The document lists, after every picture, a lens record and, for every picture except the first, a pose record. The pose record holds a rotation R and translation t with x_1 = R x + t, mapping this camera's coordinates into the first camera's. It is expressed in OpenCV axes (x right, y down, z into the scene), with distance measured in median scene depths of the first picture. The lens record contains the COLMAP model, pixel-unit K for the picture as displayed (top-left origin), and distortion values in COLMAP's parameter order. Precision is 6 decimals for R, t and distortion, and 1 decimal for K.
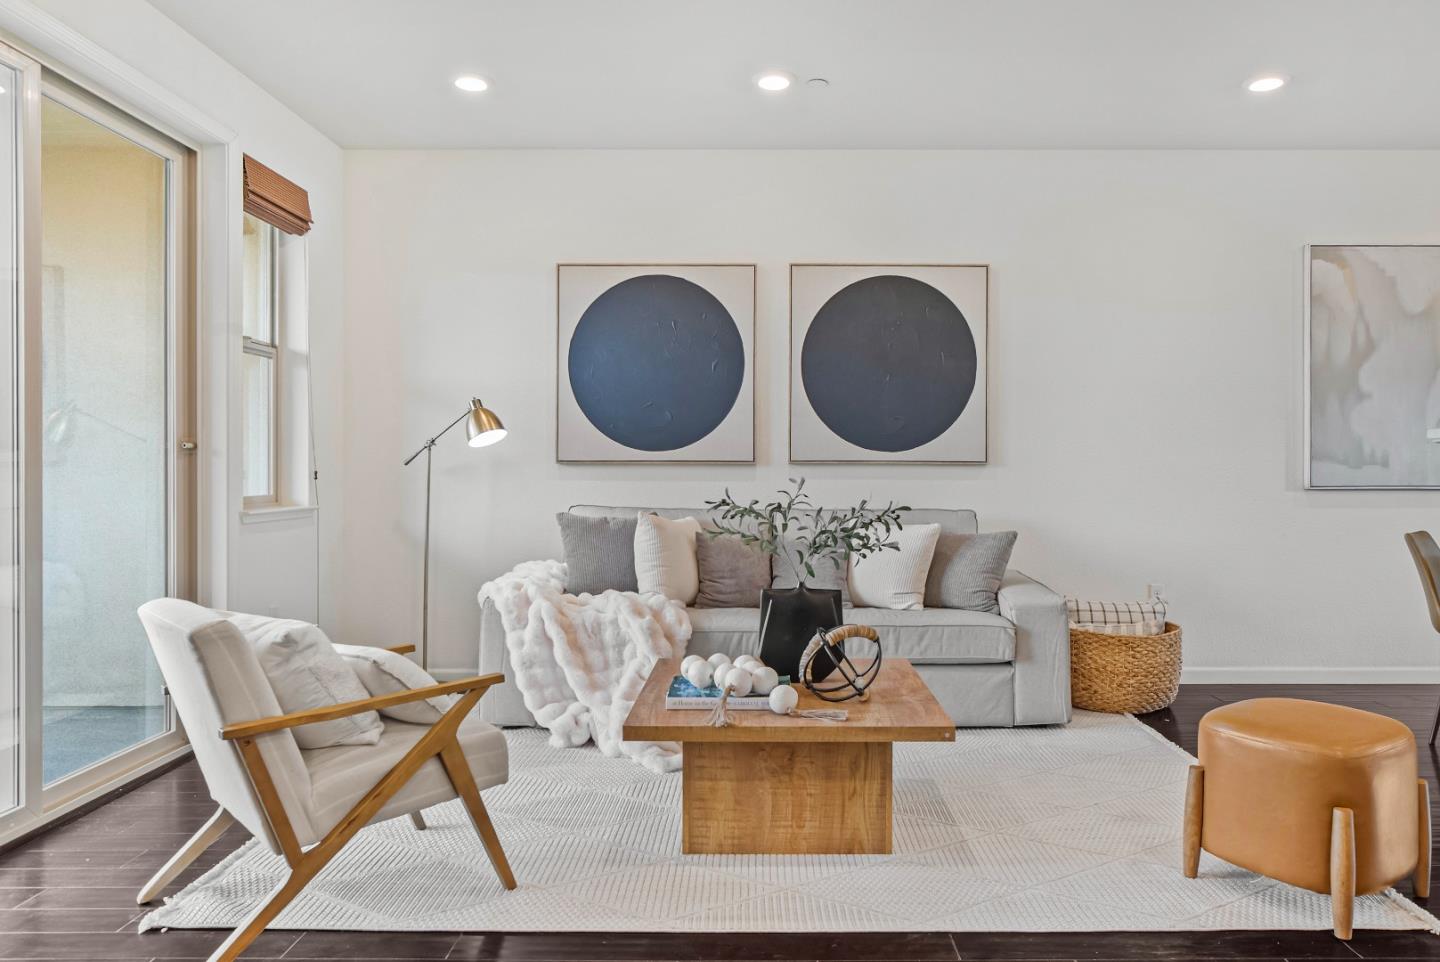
lens RADIAL K [[966.7, 0, 764.2], [0, 966.7, 474.0], [0, 0, 1]] dist [-0.009274, -0.002145]
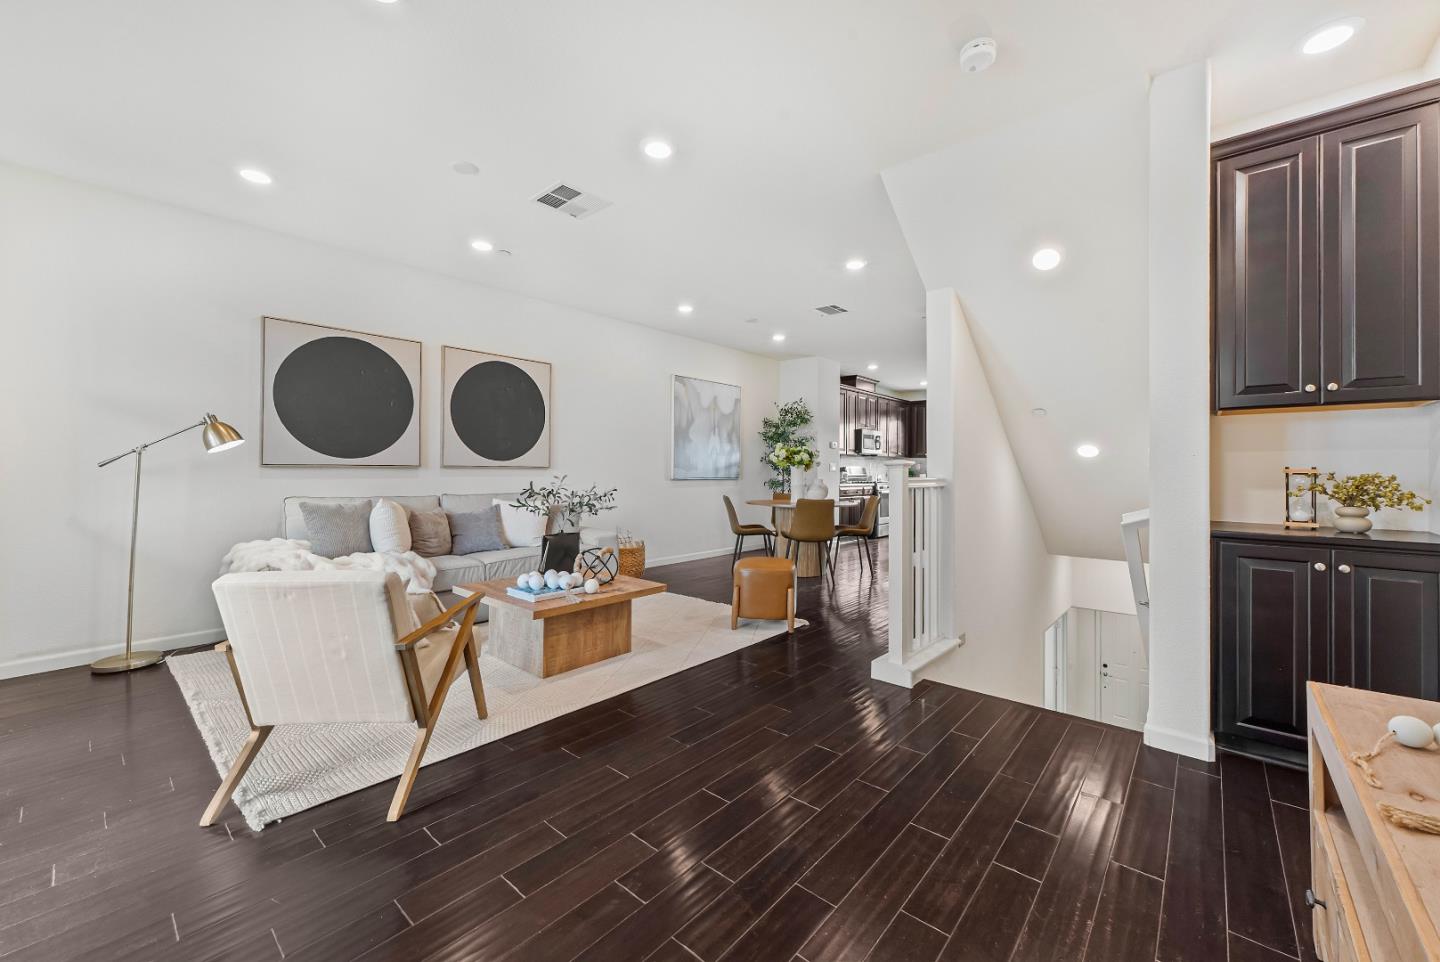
lens RADIAL K [[567.4, 0, 725.9], [0, 567.4, 467.3], [0, 0, 1]] dist [0.009326, 0.000054]
pose [[0.655693, 0.005836, 0.755005, -0.445503], [0.000957, 0.999963, -0.008561, -0.002896], [-0.755027, 0.006336, 0.655663, 0.007726]]
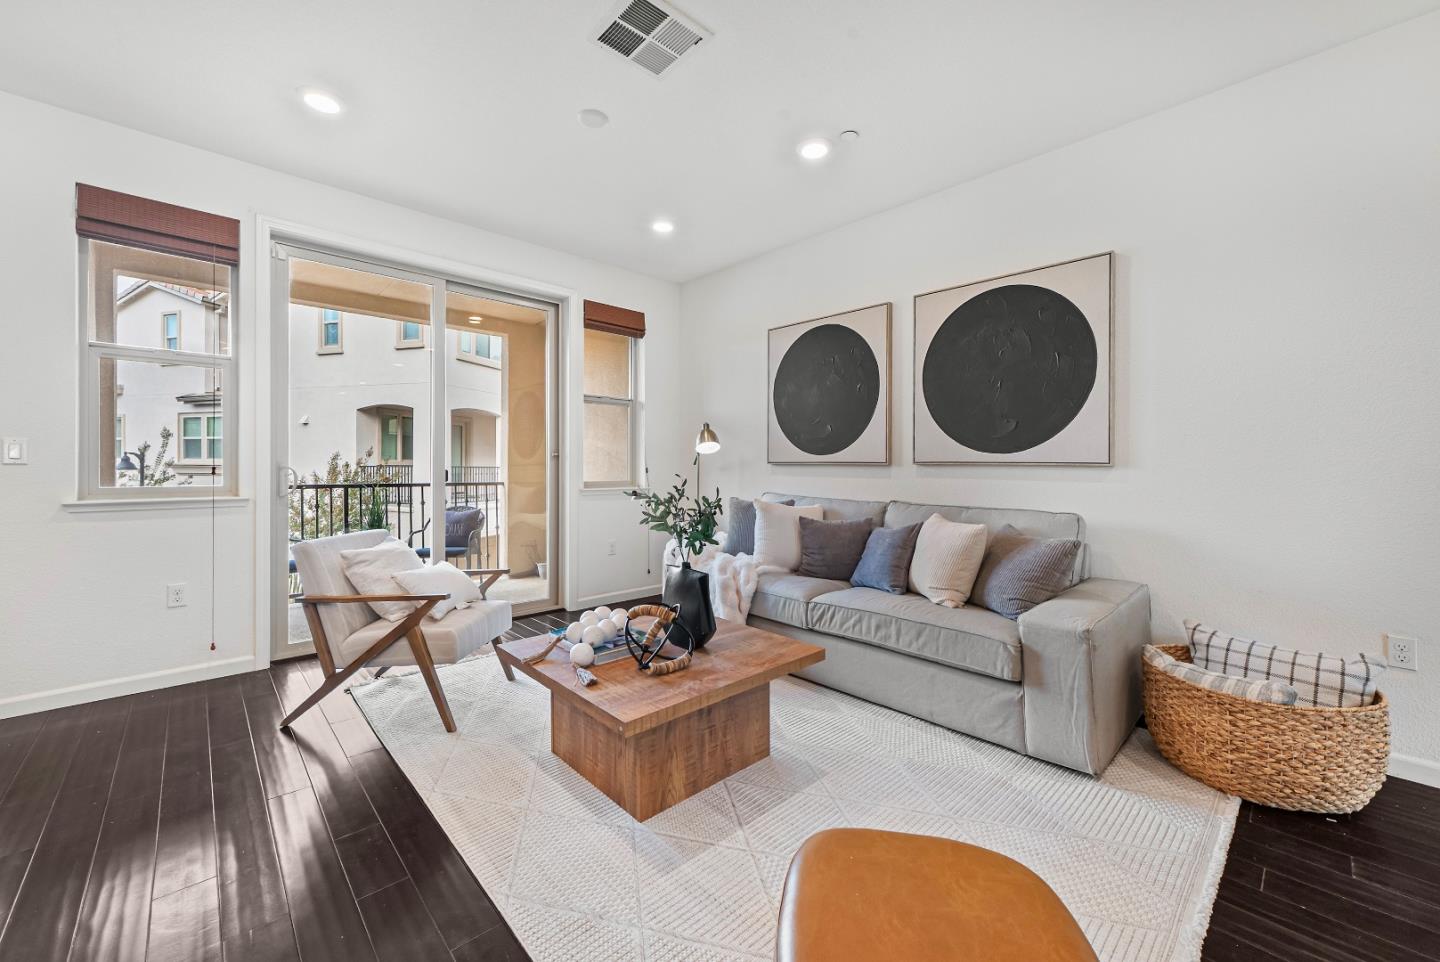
lens RADIAL K [[567.4, 0, 725.9], [0, 567.4, 467.3], [0, 0, 1]] dist [0.009326, 0.000054]
pose [[0.687360, 0.006672, -0.726286, 0.432939], [-0.010316, 0.999947, -0.000577, -0.005424], [0.726243, 0.007889, 0.687393, 0.406665]]
